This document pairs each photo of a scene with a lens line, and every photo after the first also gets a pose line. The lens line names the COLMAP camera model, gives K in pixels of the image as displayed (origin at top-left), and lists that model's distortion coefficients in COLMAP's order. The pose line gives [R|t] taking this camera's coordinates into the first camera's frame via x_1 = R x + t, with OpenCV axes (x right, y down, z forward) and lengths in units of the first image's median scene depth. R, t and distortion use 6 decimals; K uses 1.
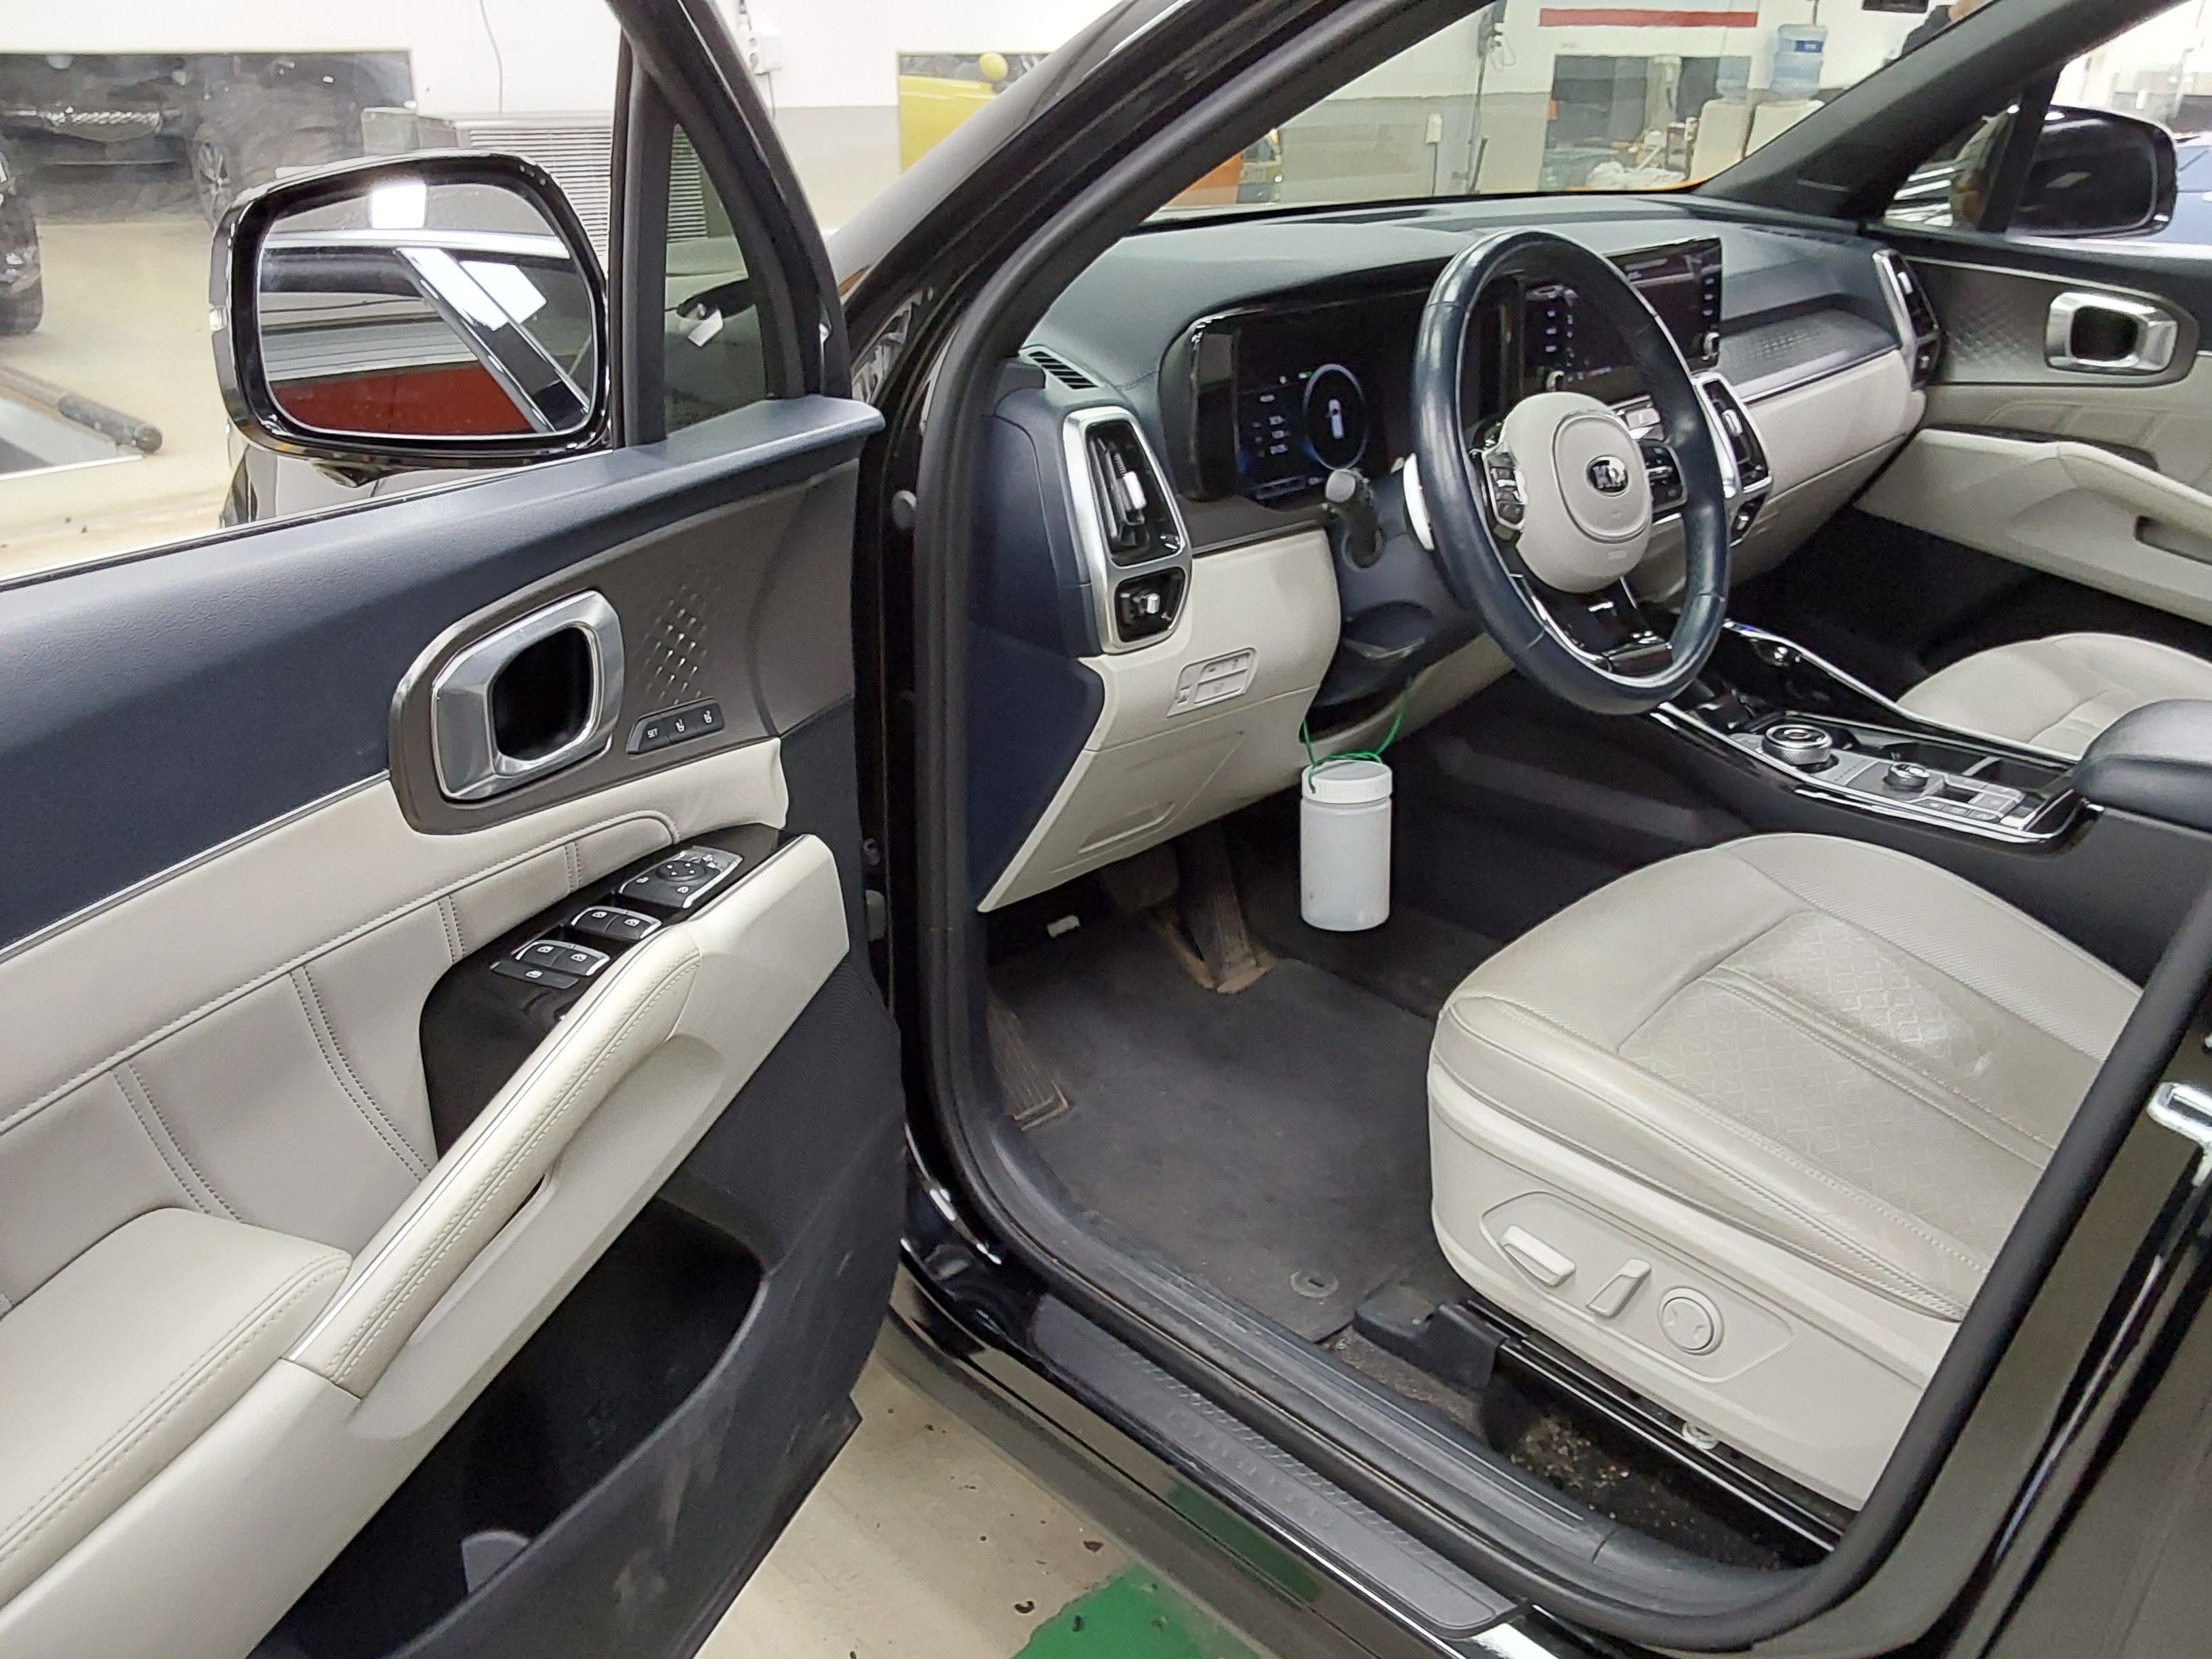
lens RADIAL K [[1752.5, 0, 1096.8], [0, 1752.5, 842.9], [0, 0, 1]] dist [0.135072, -0.209432]
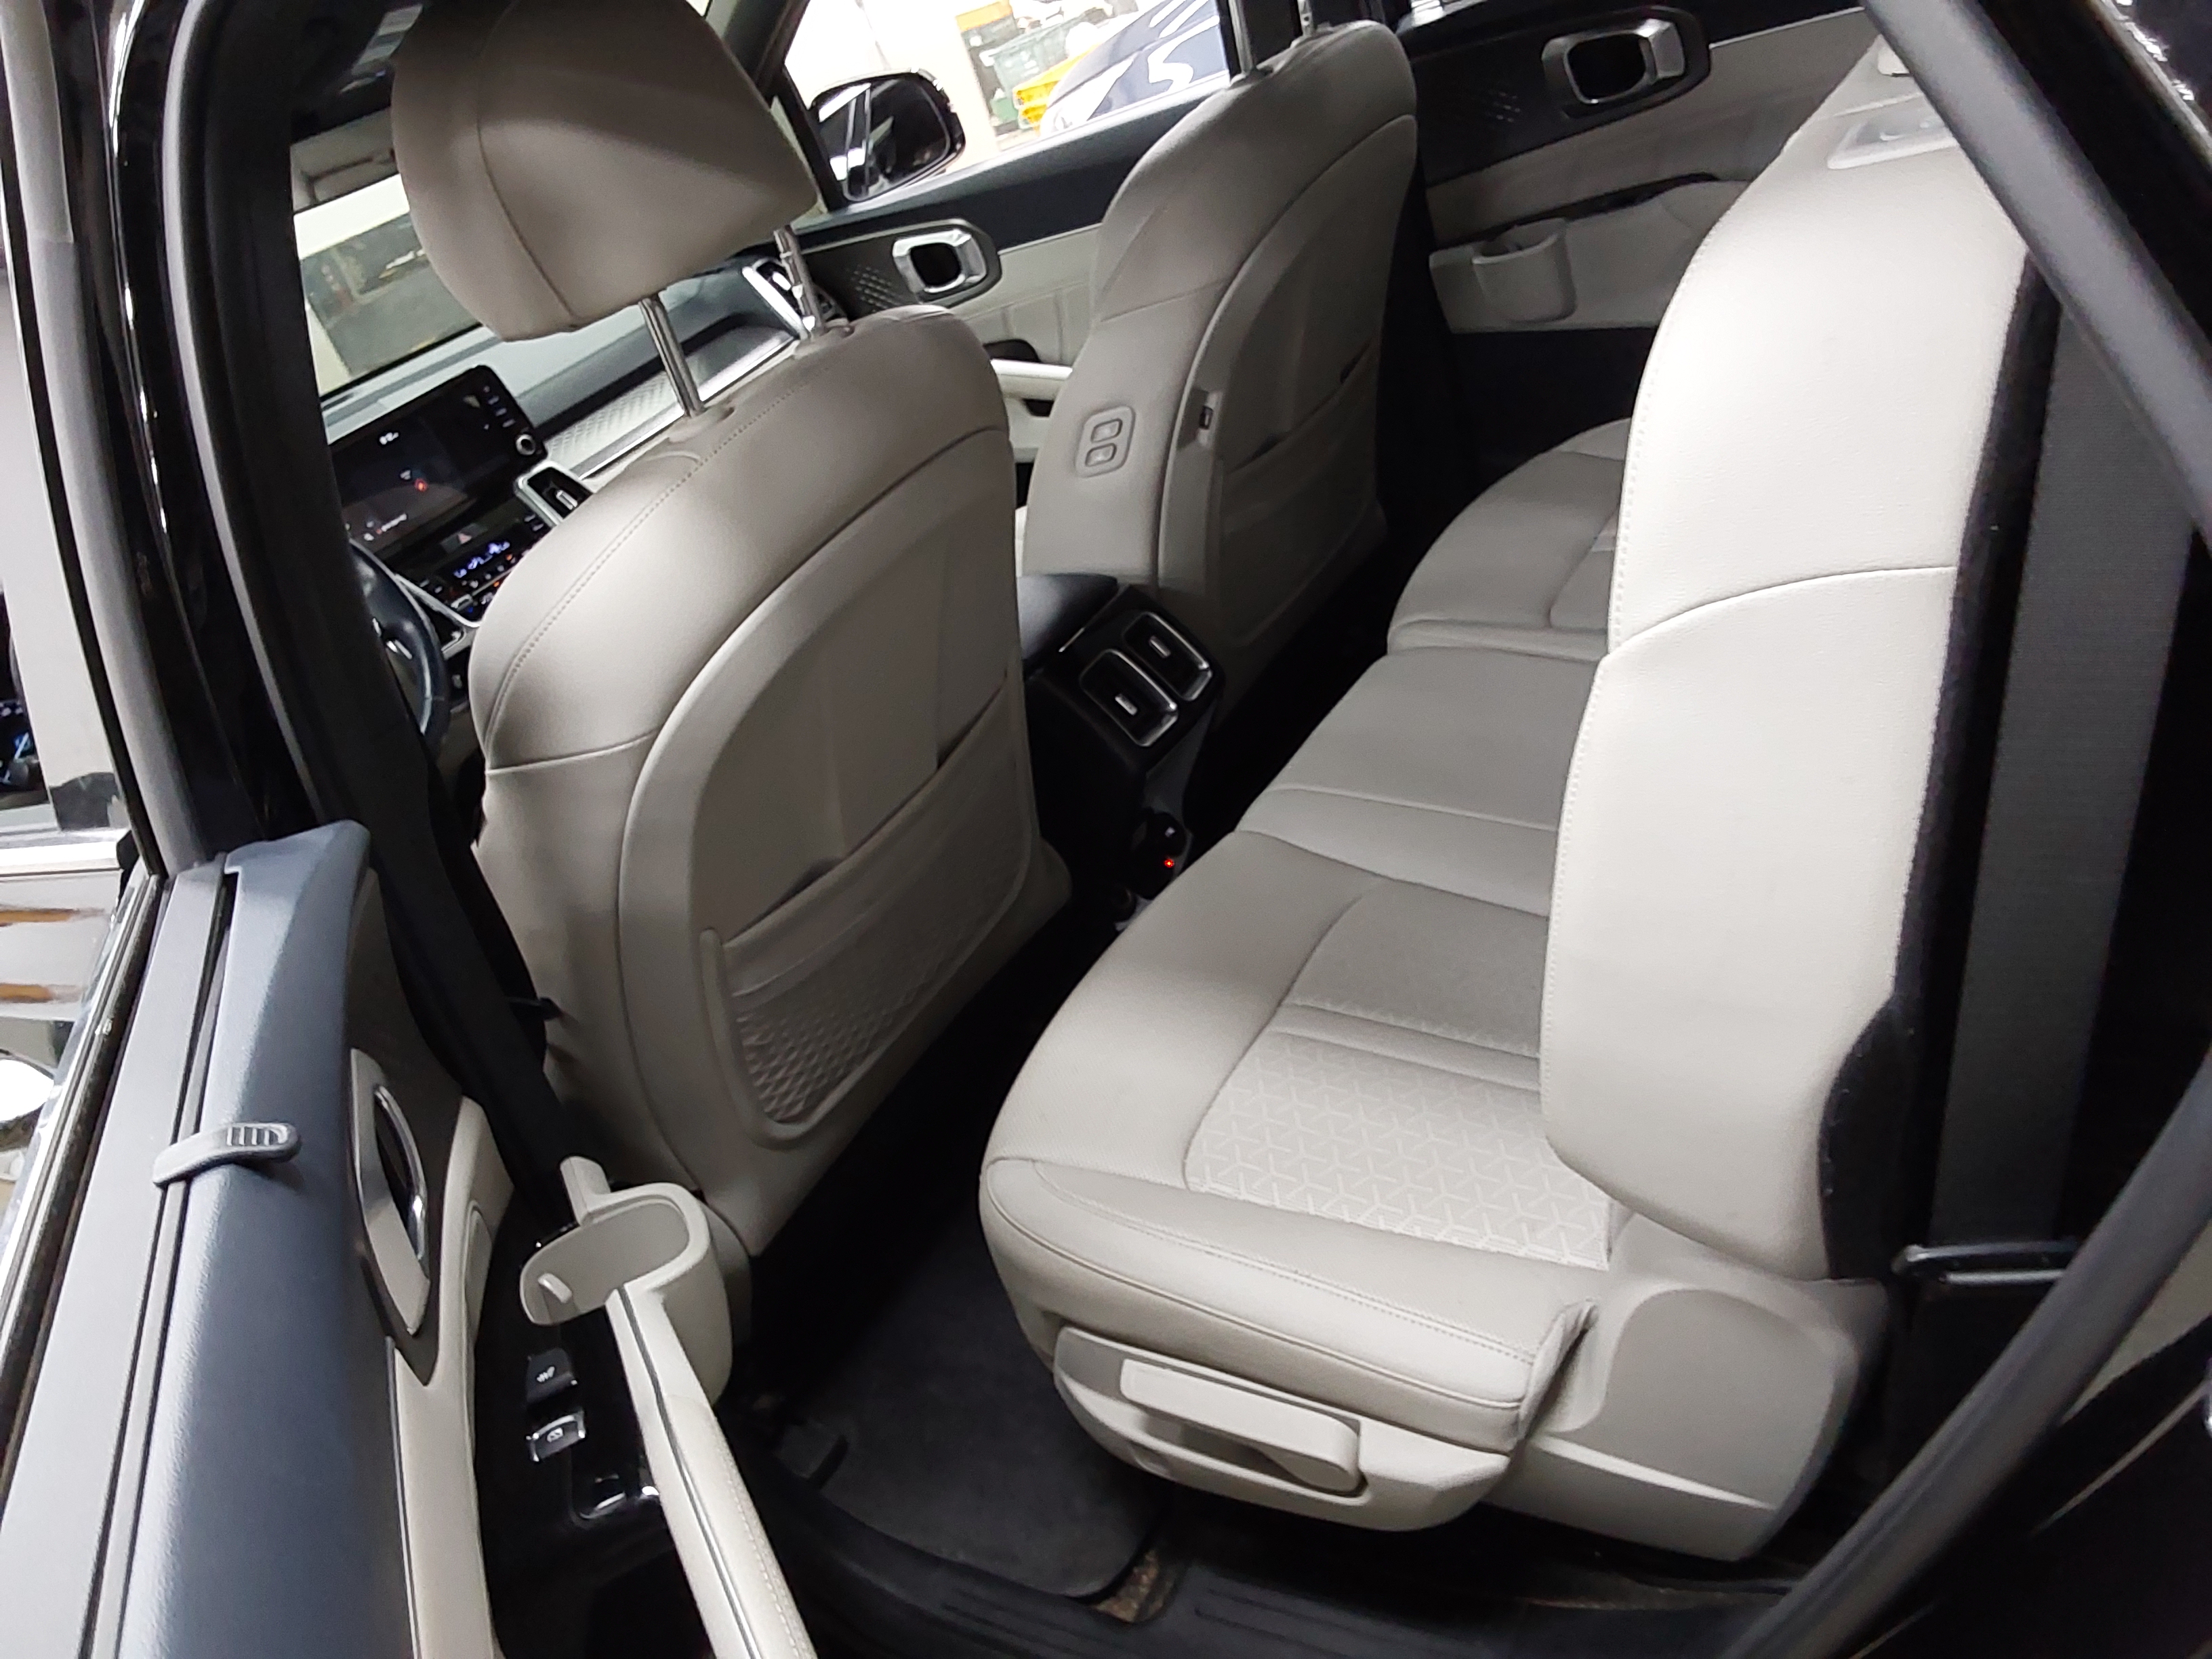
lens RADIAL K [[1752.5, 0, 1096.8], [0, 1752.5, 842.9], [0, 0, 1]] dist [0.135072, -0.209432]
pose [[0.914564, -0.403364, 0.029497, 0.547985], [0.402205, 0.914744, 0.038391, 0.072092], [-0.042467, -0.023247, 0.998827, -0.213027]]
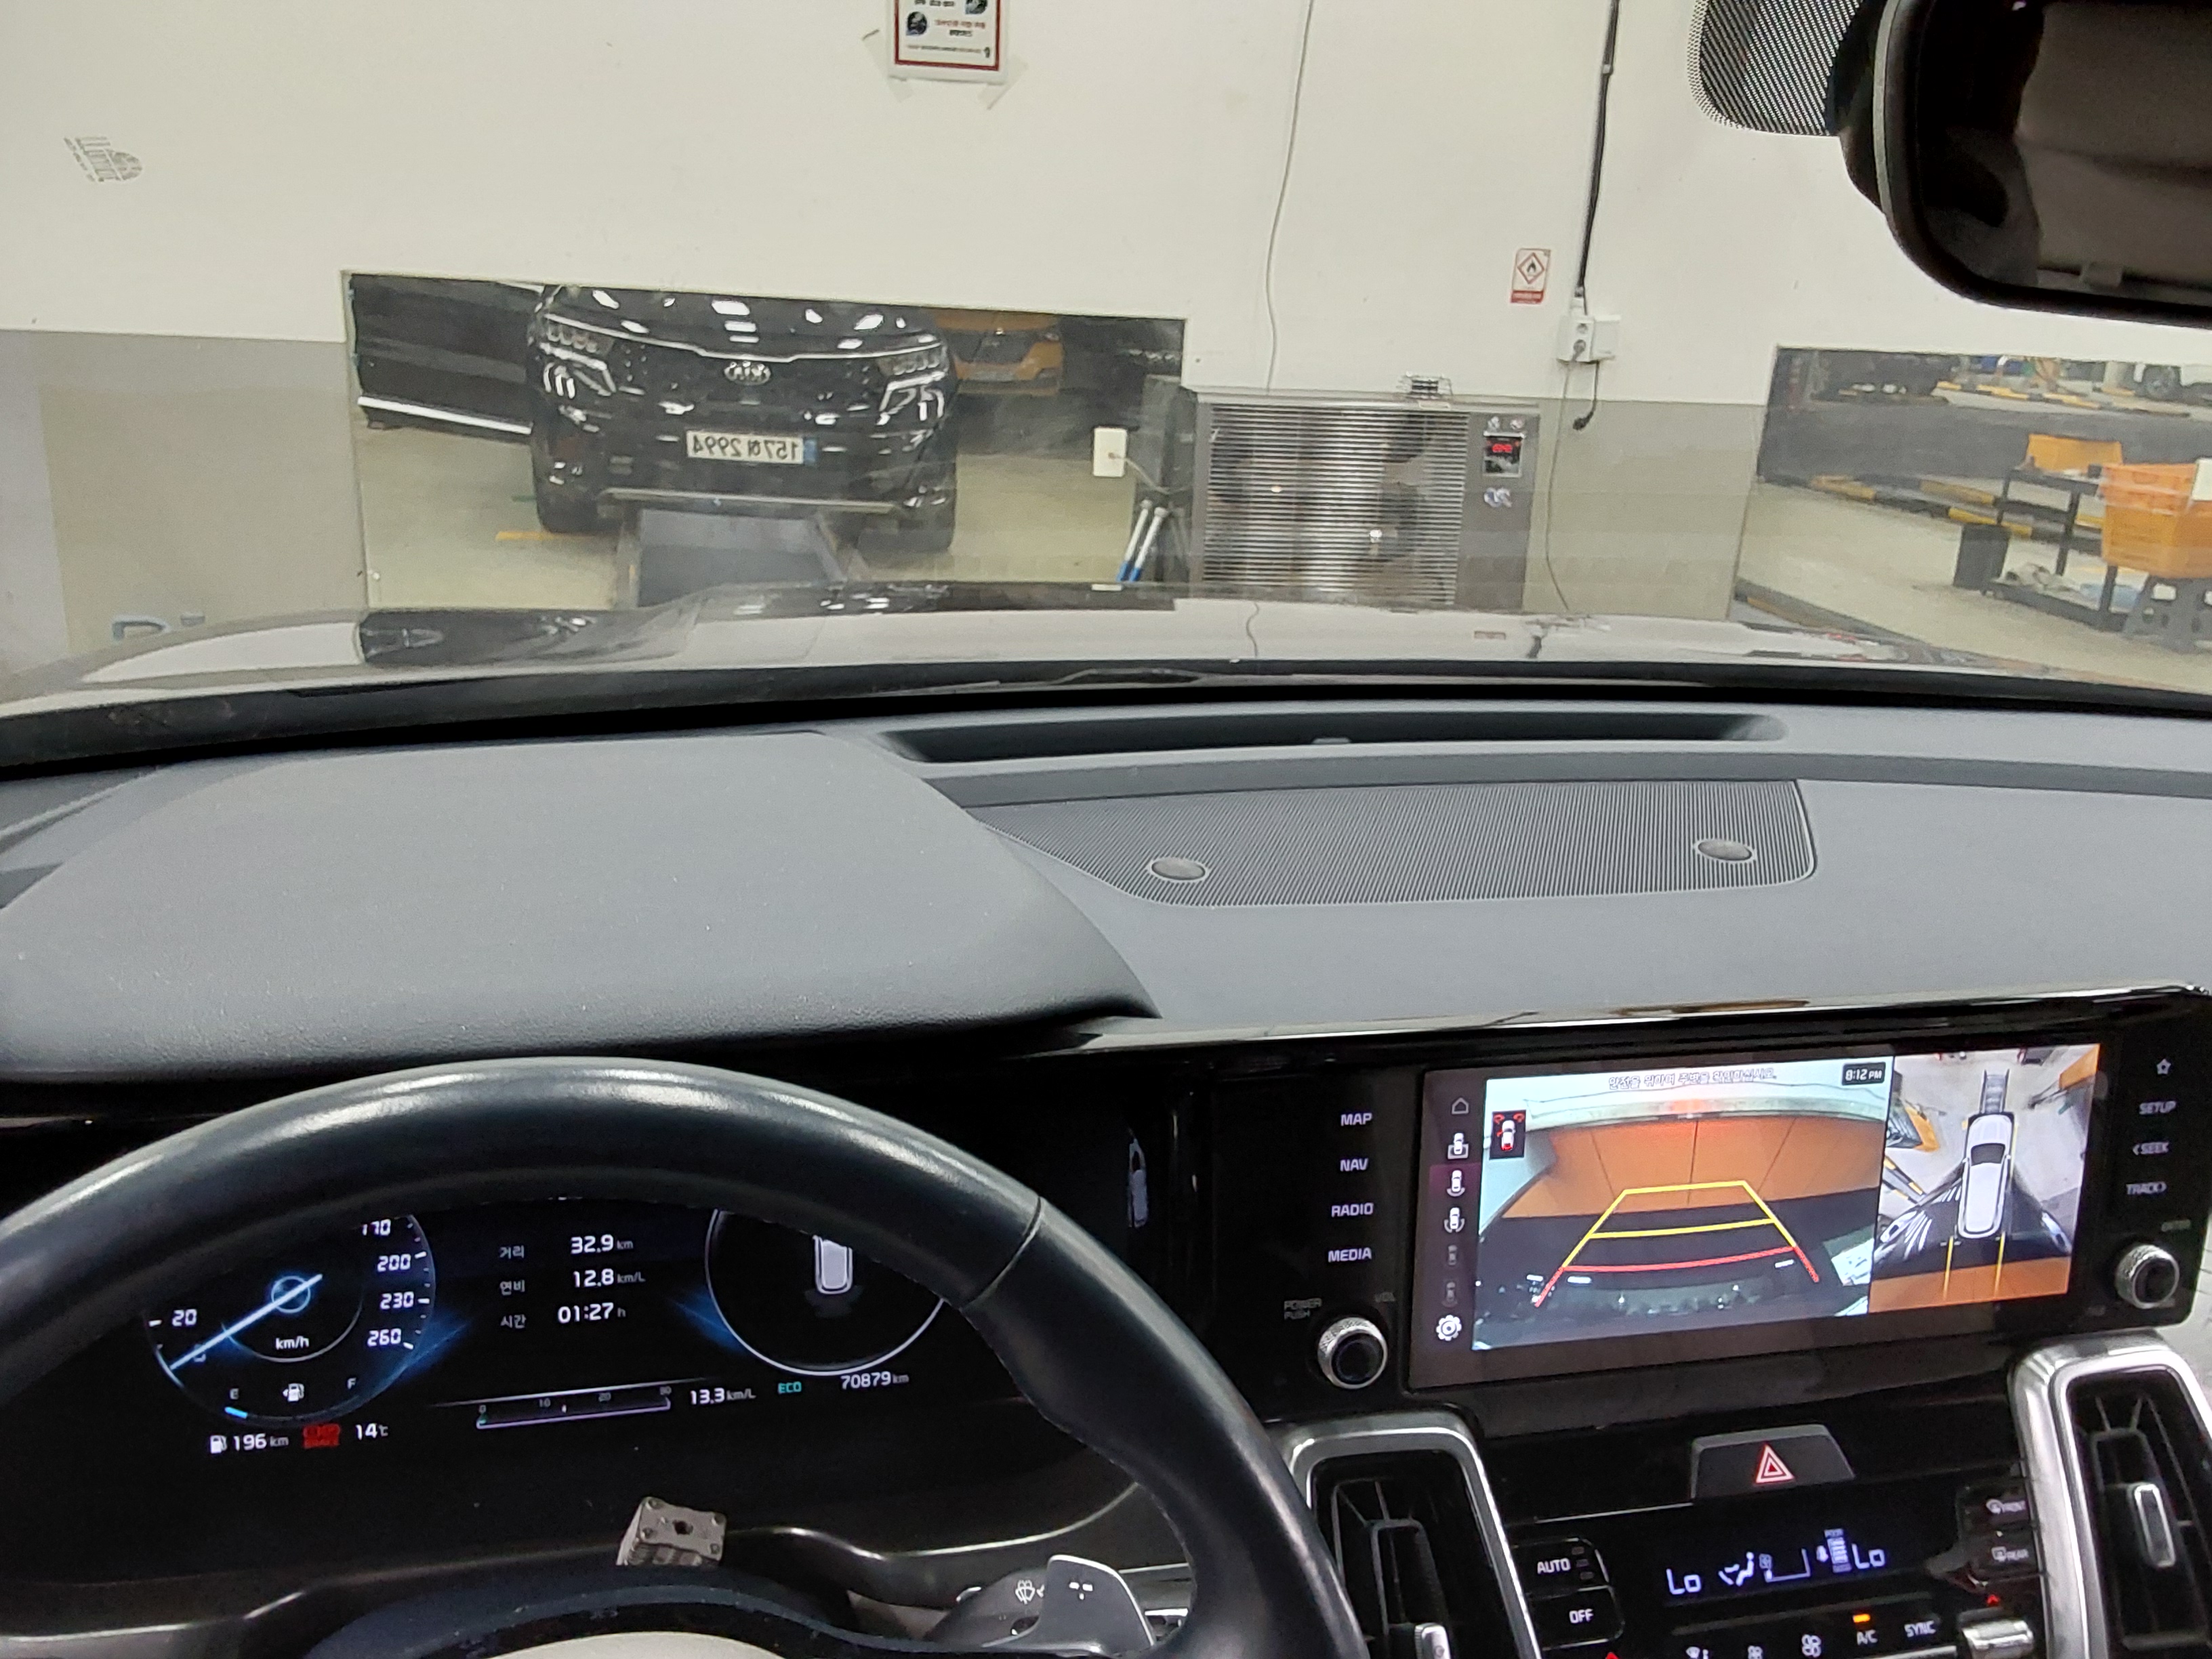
lens RADIAL K [[1752.5, 0, 1096.8], [0, 1752.5, 842.9], [0, 0, 1]] dist [0.135072, -0.209432]
pose [[0.841605, 0.199372, -0.501948, 0.328183], [-0.261626, 0.963547, -0.055946, -0.285213], [0.472496, 0.178407, 0.863087, 0.581347]]
